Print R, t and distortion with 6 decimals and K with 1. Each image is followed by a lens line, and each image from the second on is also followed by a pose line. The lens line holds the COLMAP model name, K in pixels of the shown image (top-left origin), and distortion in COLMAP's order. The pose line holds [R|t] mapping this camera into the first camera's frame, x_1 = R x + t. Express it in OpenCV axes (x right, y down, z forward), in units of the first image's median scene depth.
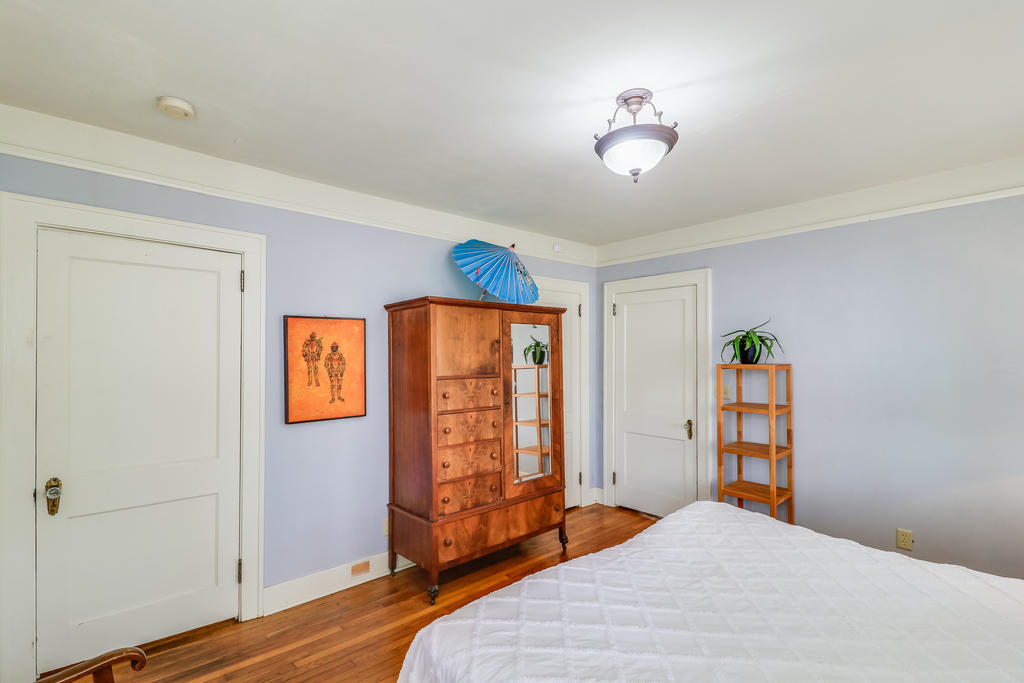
lens RADIAL K [[483.0, 0, 506.1], [0, 483.0, 352.1], [0, 0, 1]] dist [-0.001799, -0.000128]
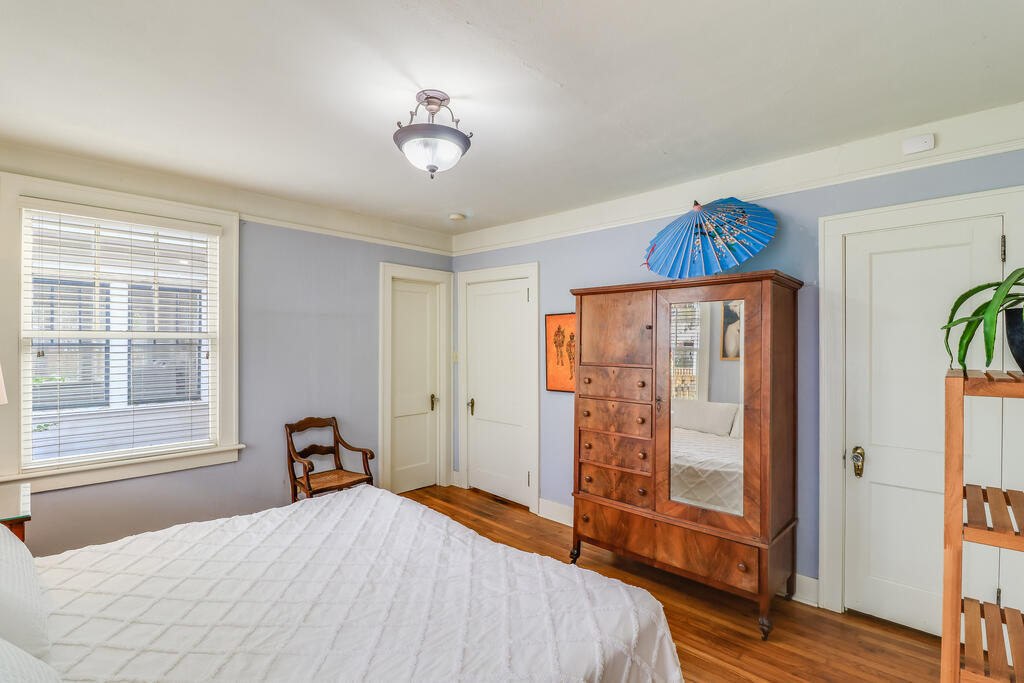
lens RADIAL K [[472.7, 0, 505.7], [0, 472.7, 342.3], [0, 0, 1]] dist [-0.017397, -0.000604]
pose [[0.067937, 0.002953, -0.997685, 0.893619], [0.006948, 0.999970, 0.003433, 0.000637], [0.997665, -0.007165, 0.067914, 0.747469]]
